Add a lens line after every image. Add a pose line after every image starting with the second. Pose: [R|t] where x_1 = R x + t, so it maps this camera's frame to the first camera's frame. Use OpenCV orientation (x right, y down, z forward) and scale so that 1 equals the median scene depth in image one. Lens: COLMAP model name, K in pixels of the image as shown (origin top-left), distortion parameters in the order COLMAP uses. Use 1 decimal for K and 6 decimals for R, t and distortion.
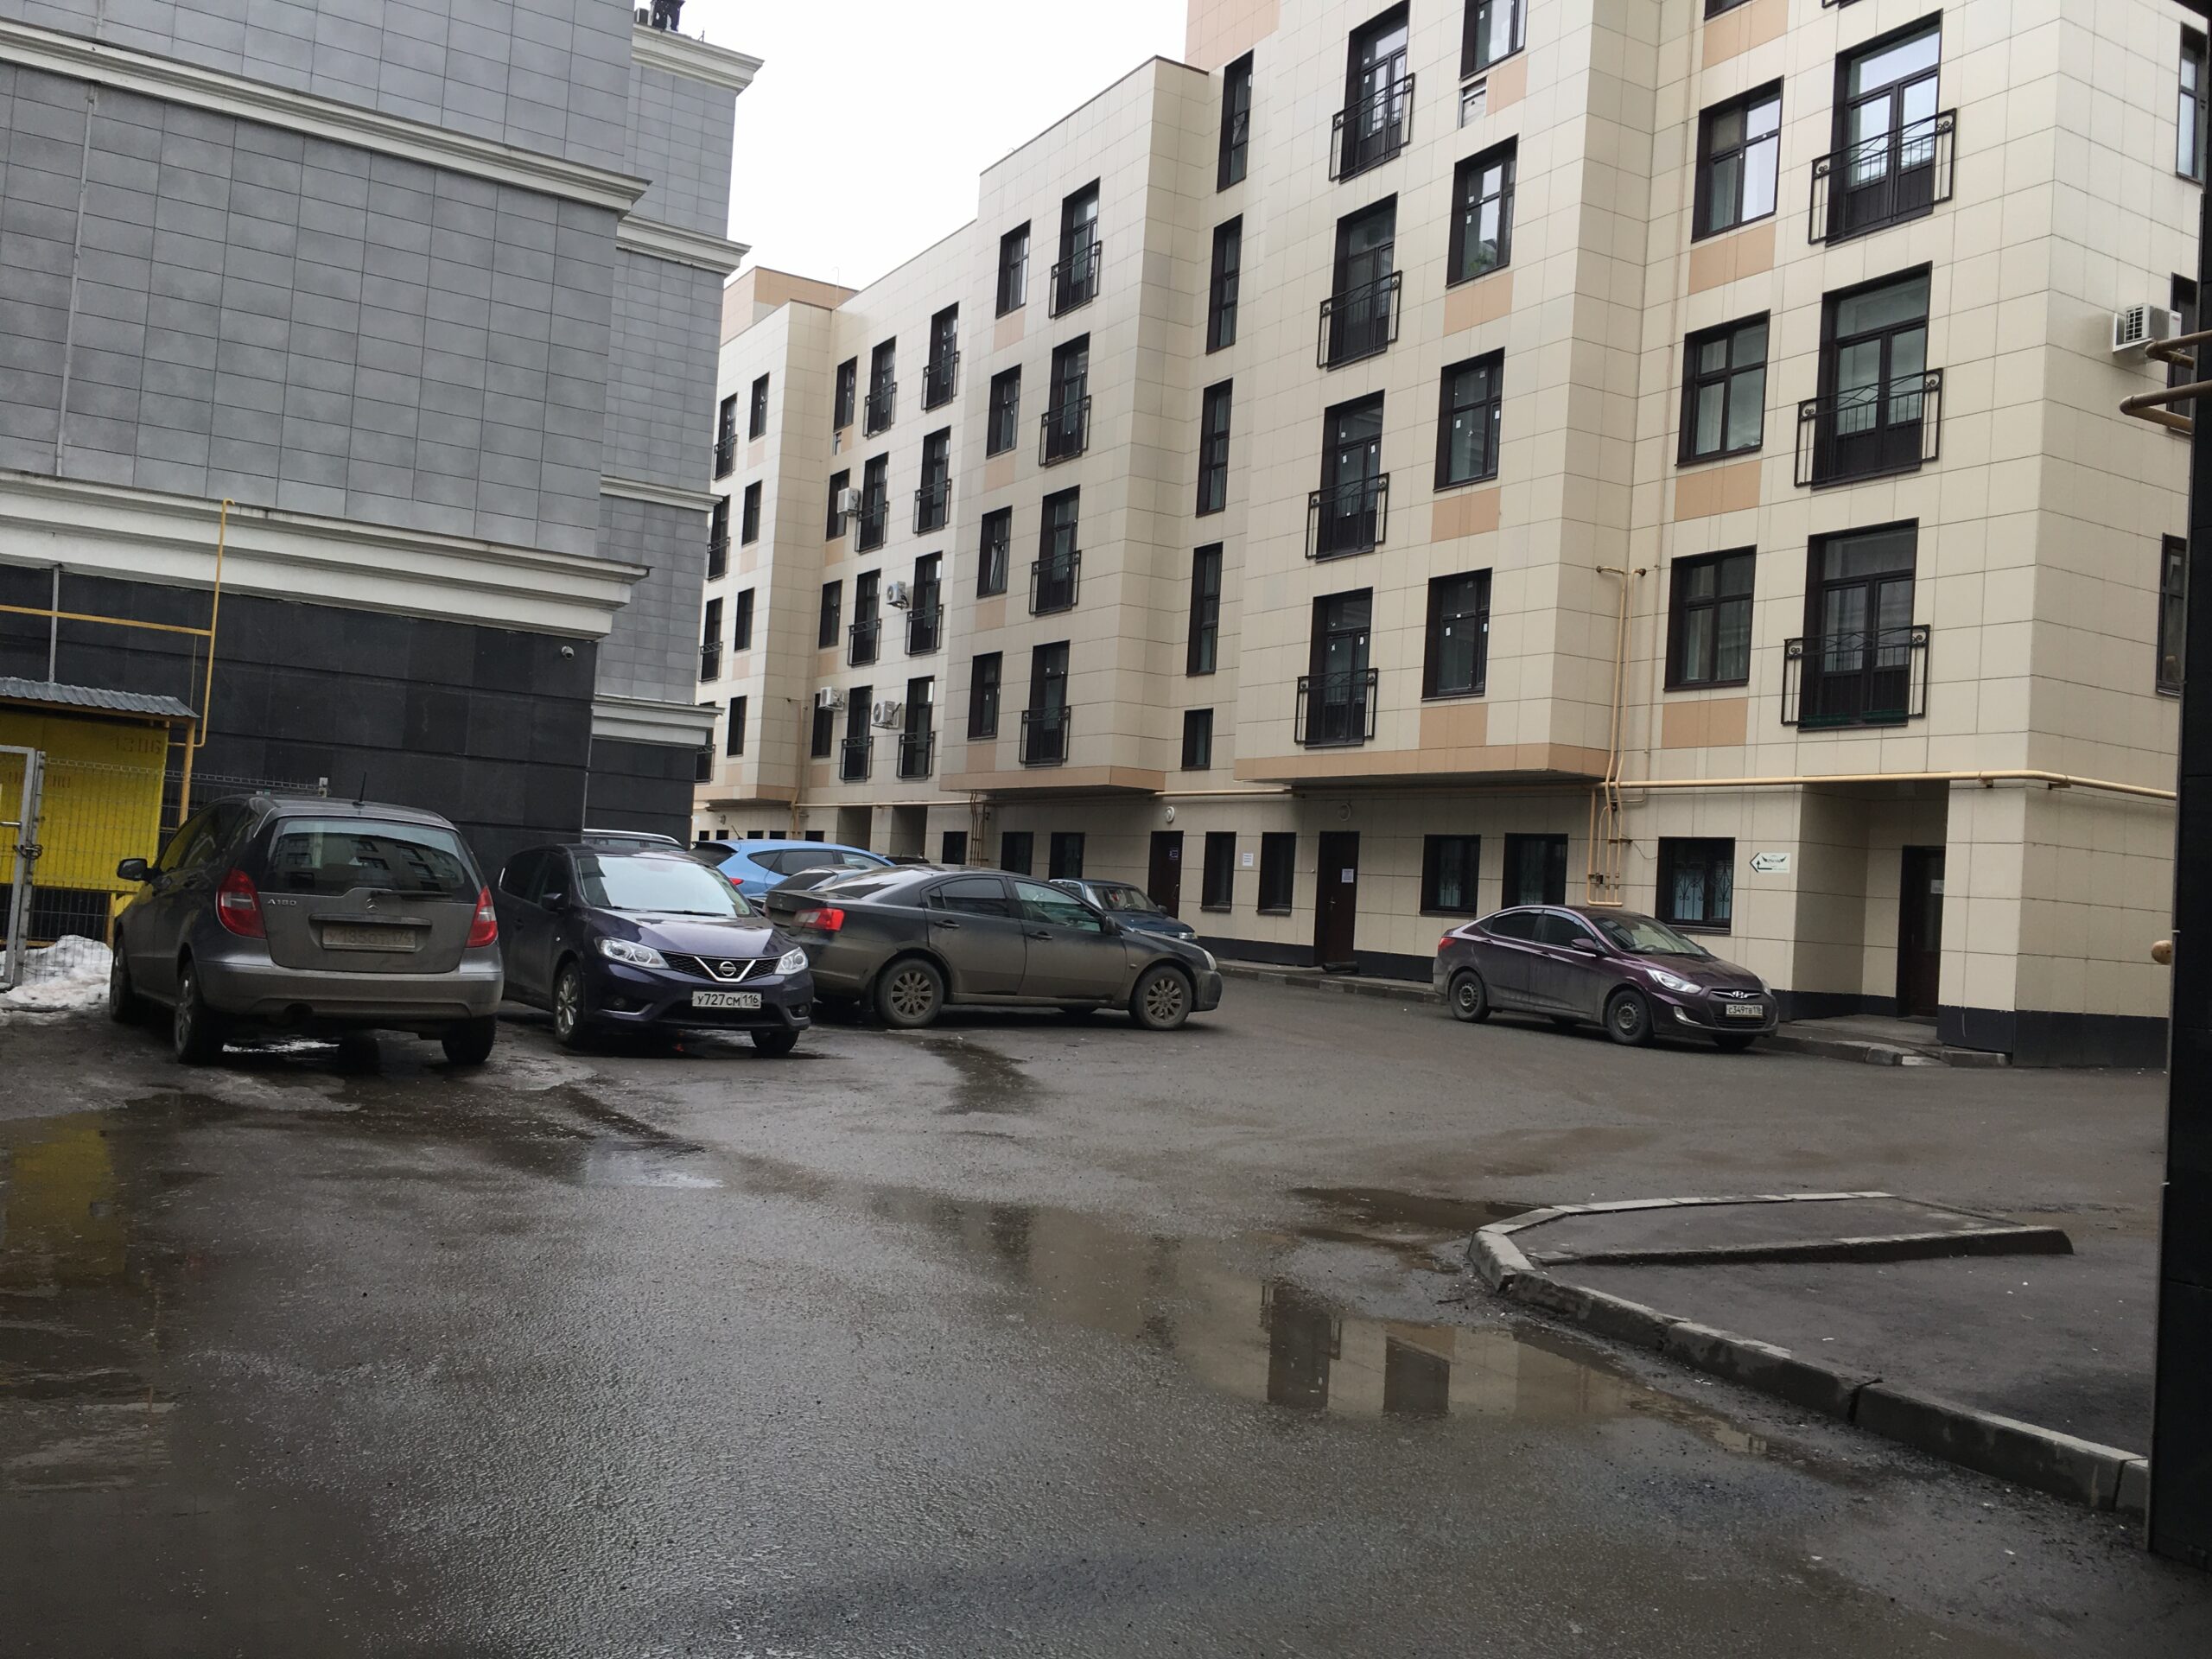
lens RADIAL K [[1876.5, 0, 1083.9], [0, 1876.5, 836.5], [0, 0, 1]] dist [0.072023, -0.096028]
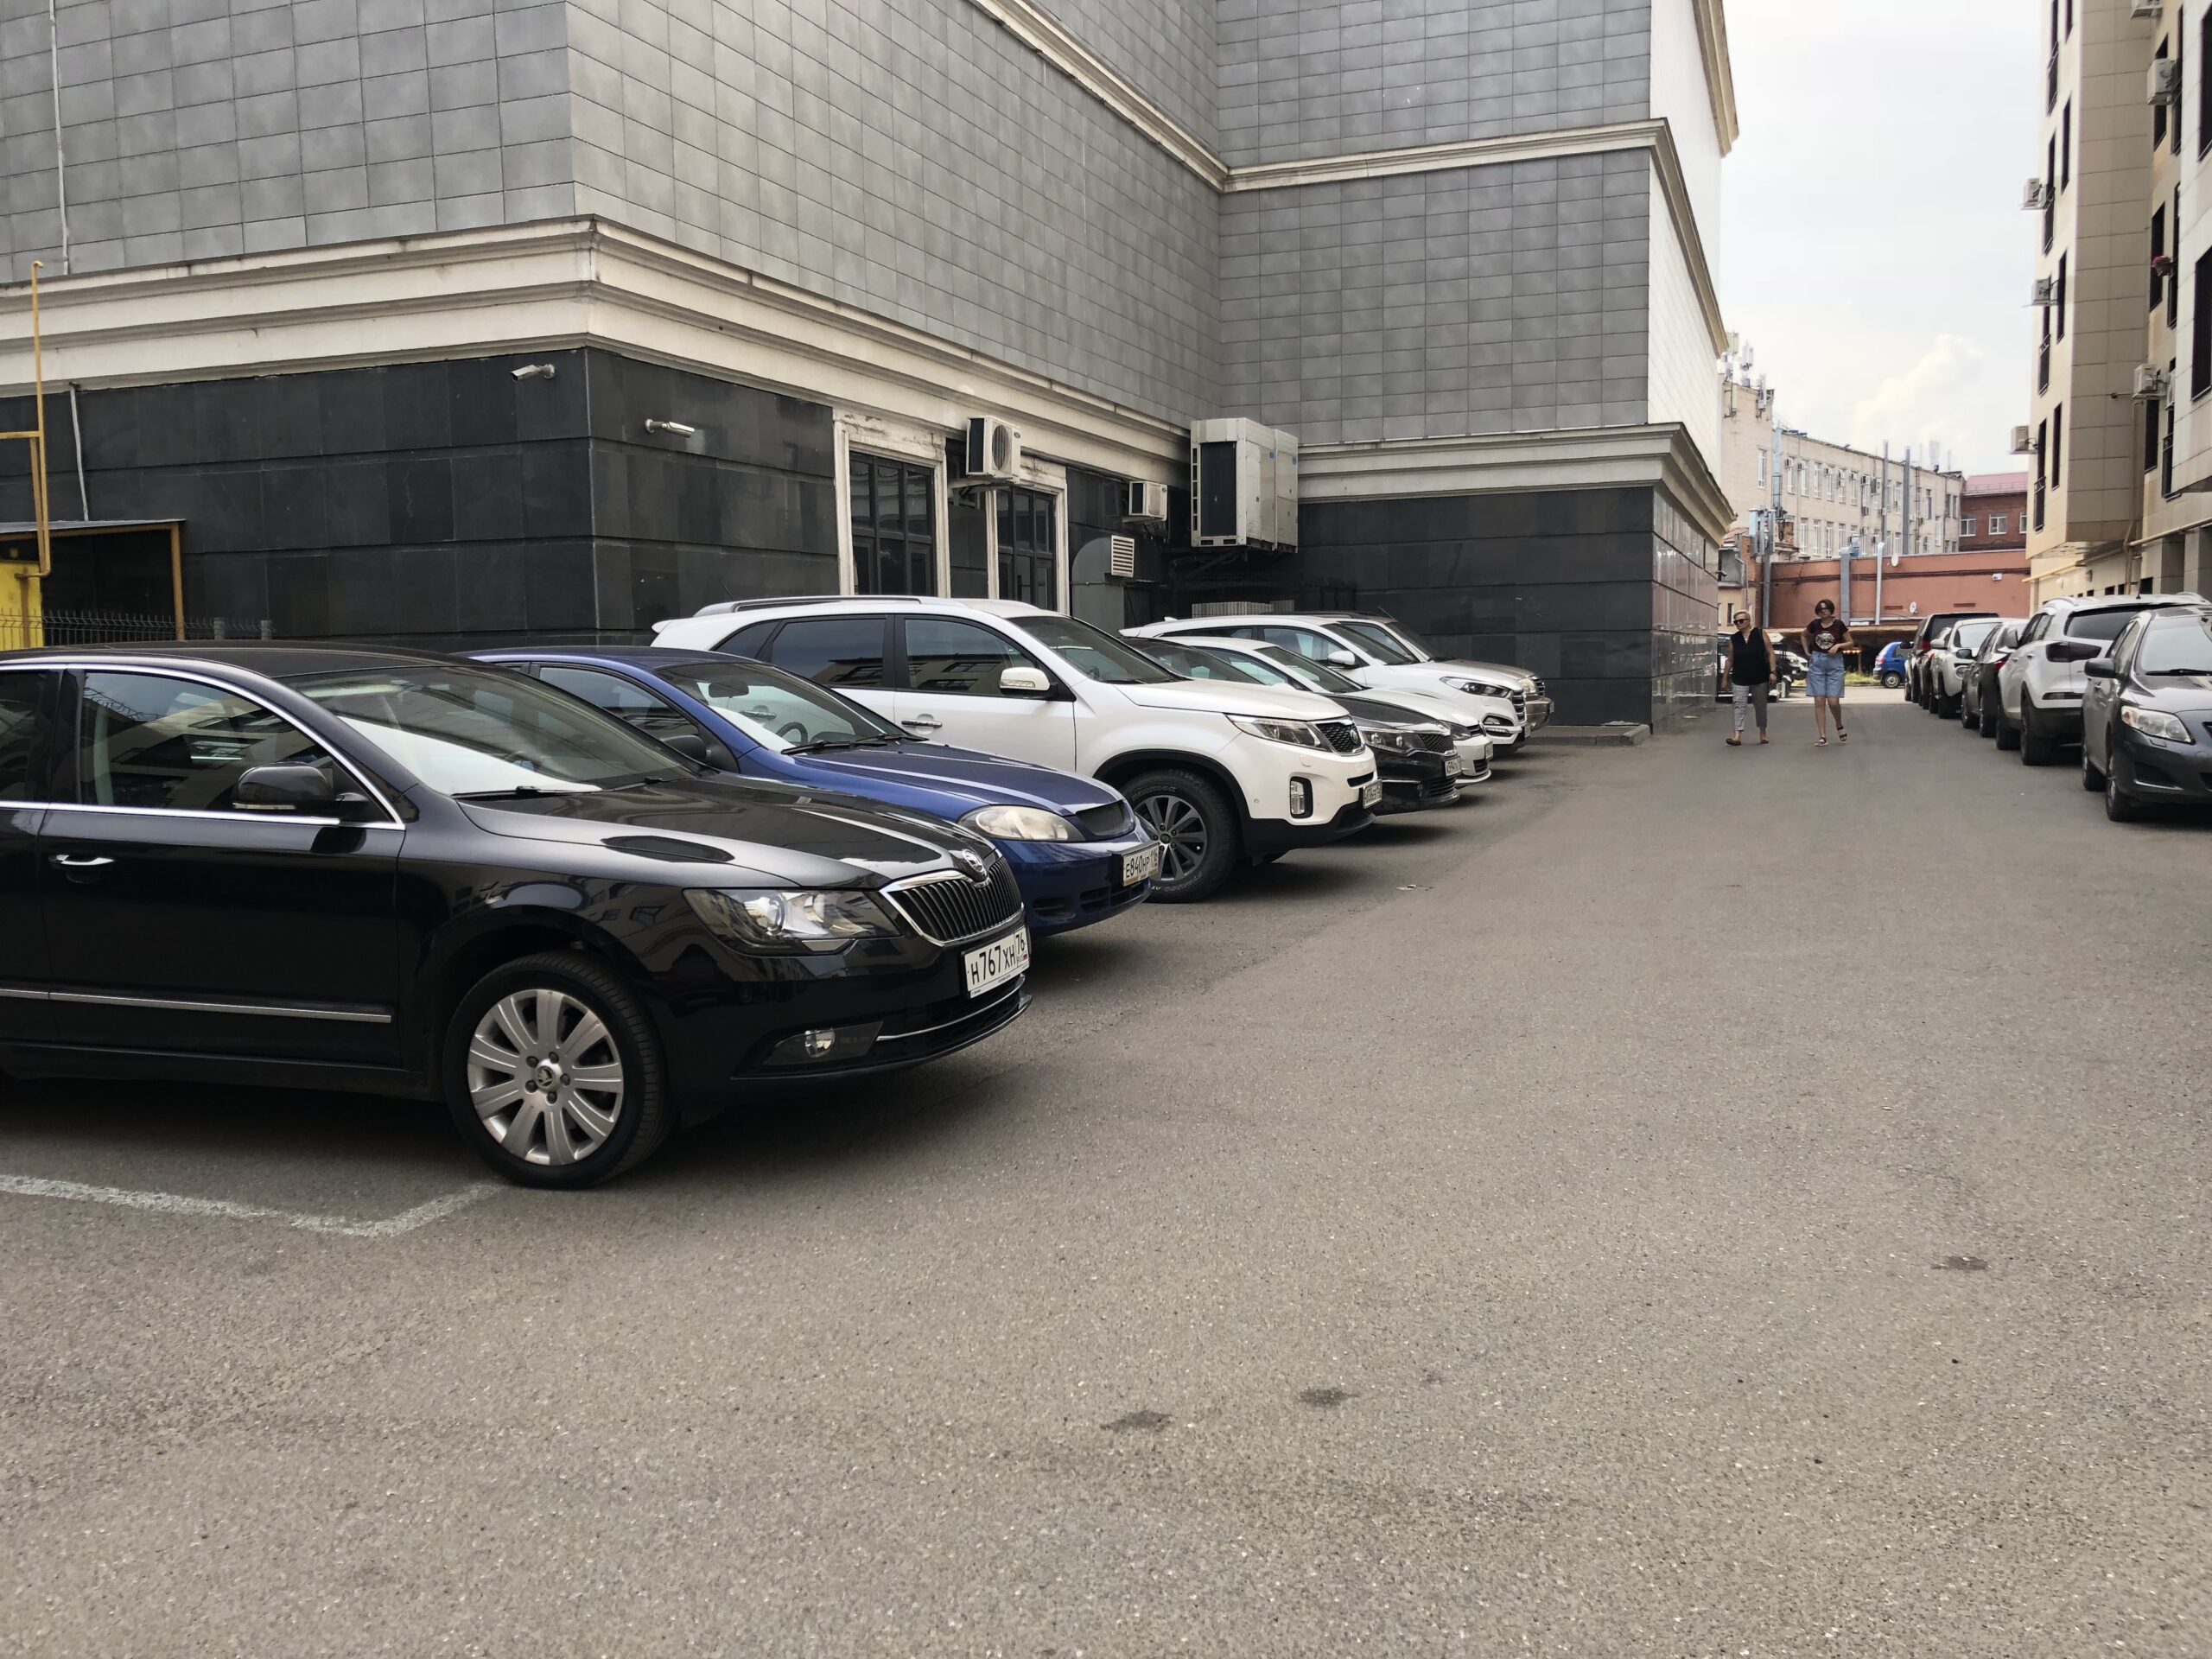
lens RADIAL K [[1831.9, 0, 1110.6], [0, 1831.9, 814.9], [0, 0, 1]] dist [-0.007760, 0.011759]
pose [[0.631652, -0.012017, -0.775159, 0.372556], [0.081788, 0.995333, 0.051216, 0.046109], [0.770926, -0.095750, 0.629687, 0.727074]]
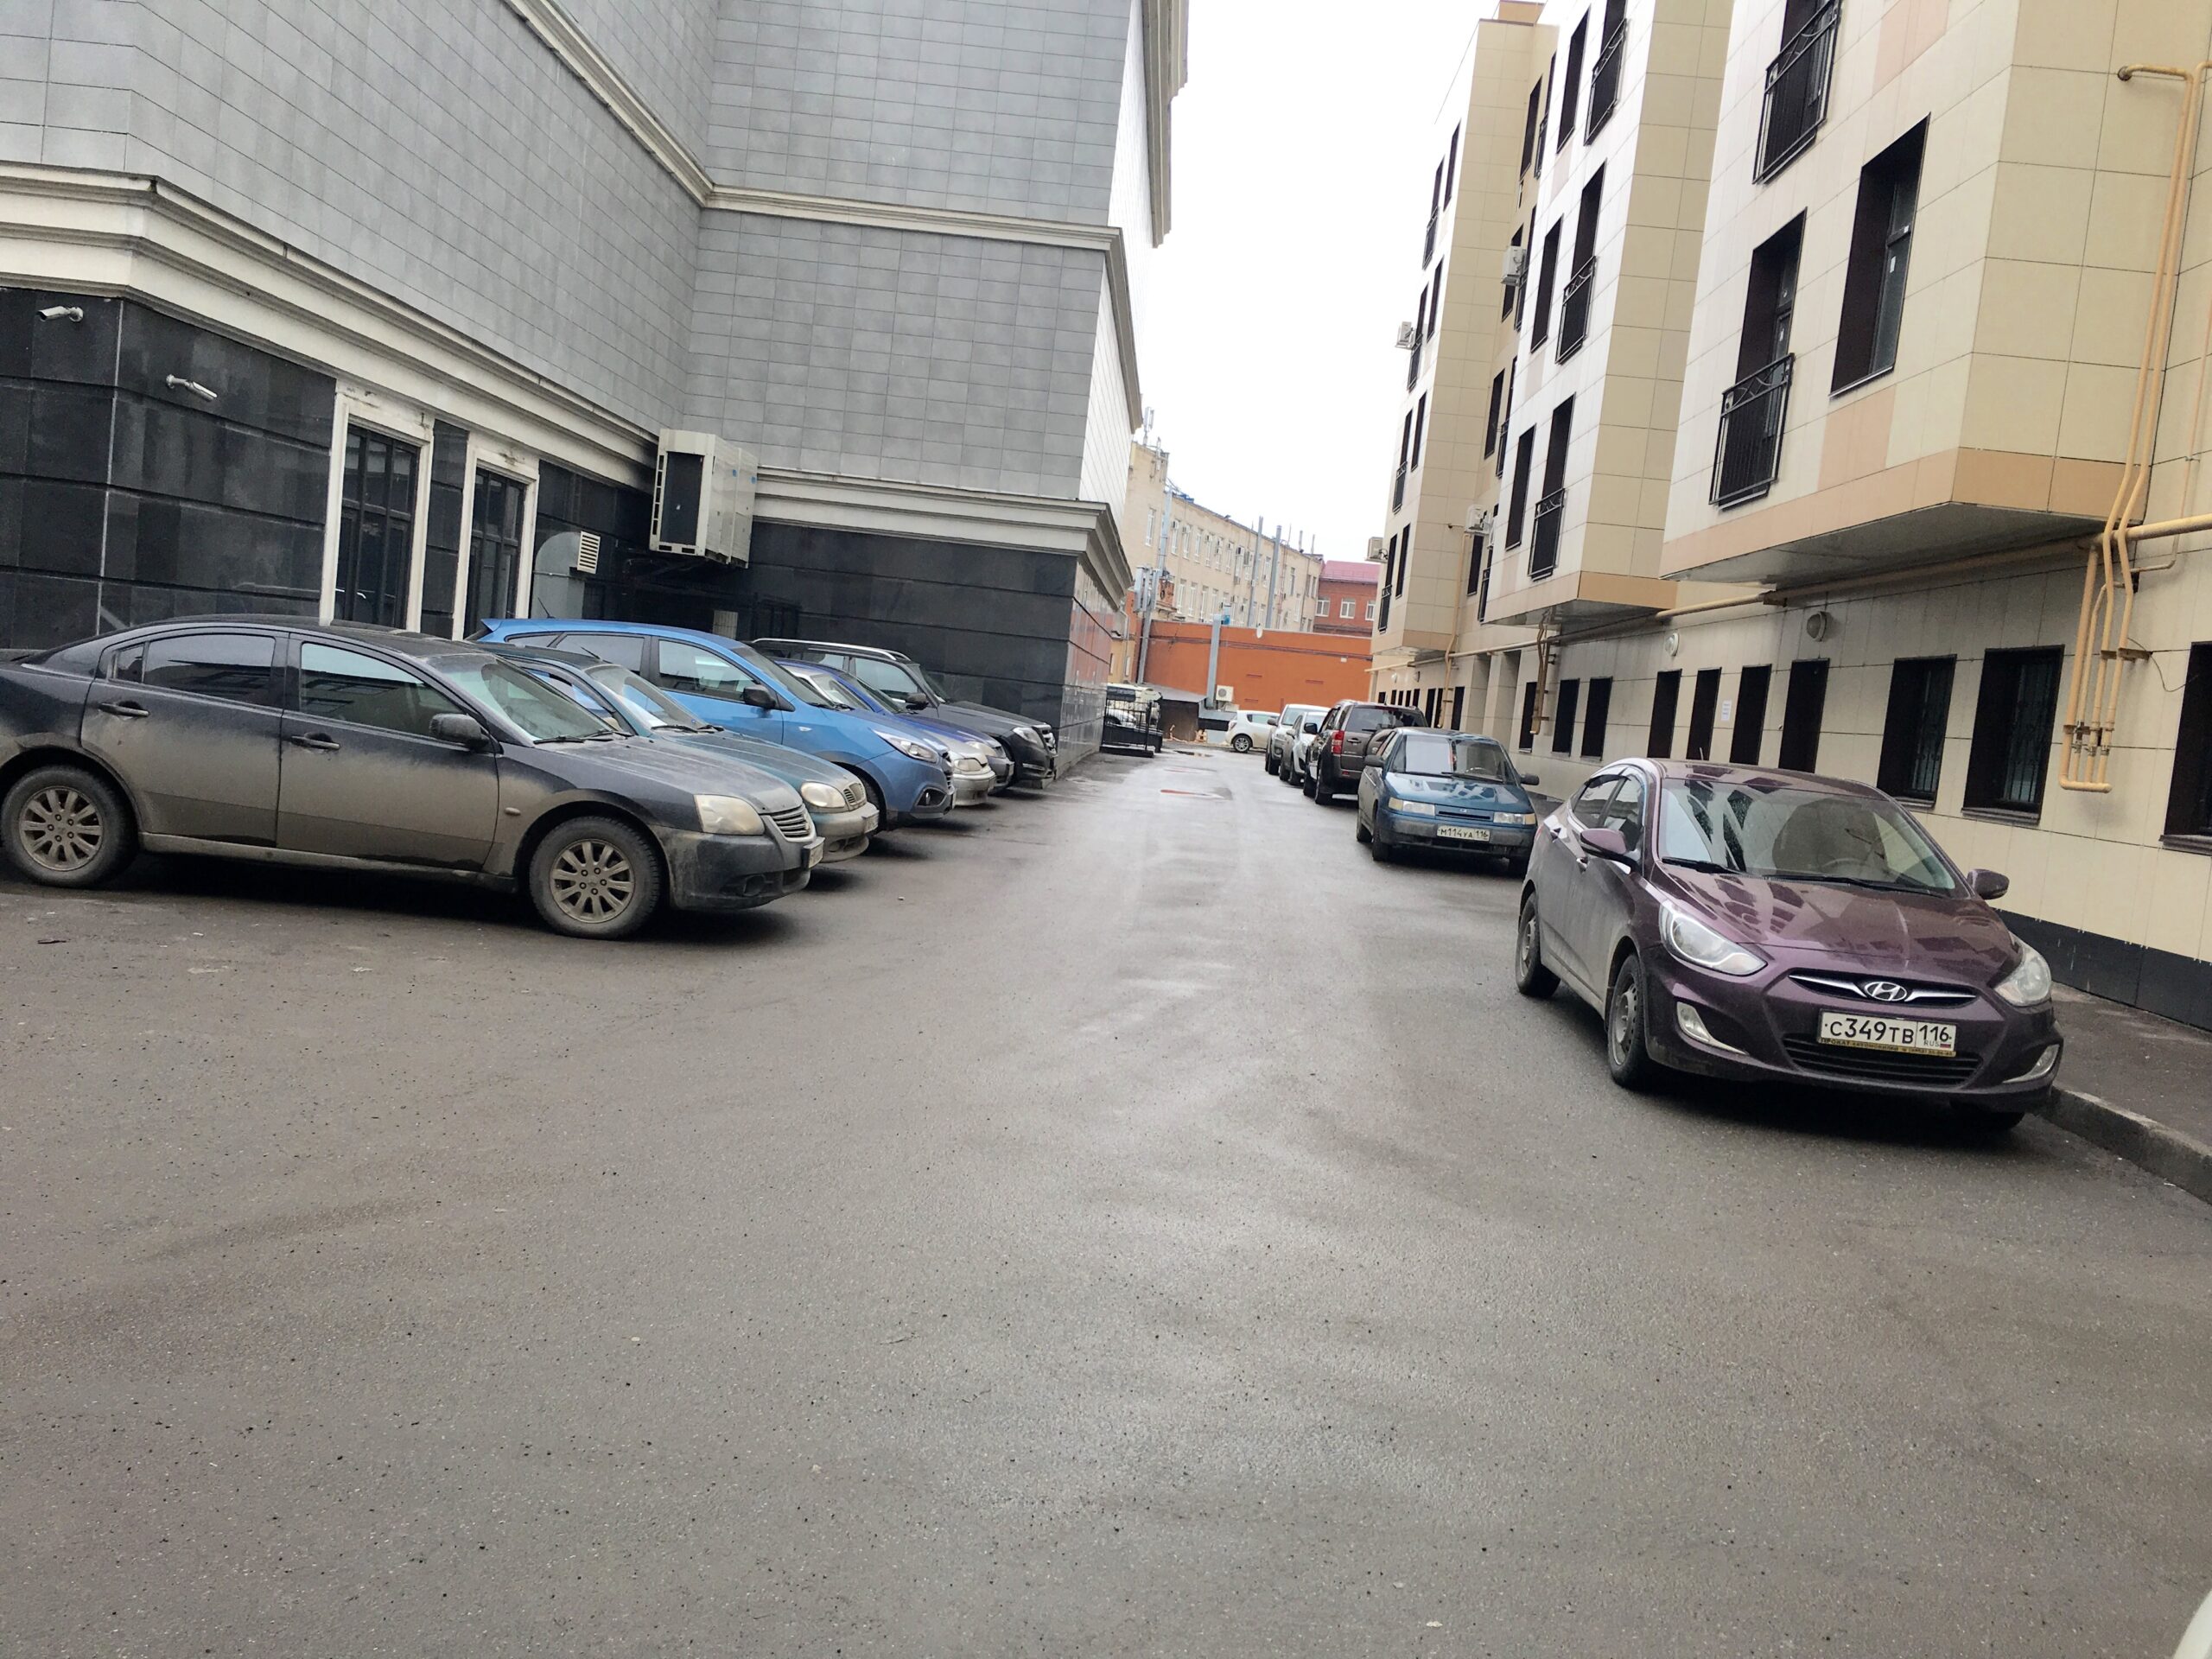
lens RADIAL K [[1876.5, 0, 1083.9], [0, 1876.5, 836.5], [0, 0, 1]] dist [0.072023, -0.096028]
pose [[0.843803, 0.065629, -0.532625, 0.423196], [-0.034772, 0.997095, 0.067774, 0.032616], [0.535525, -0.038667, 0.843634, 0.604393]]
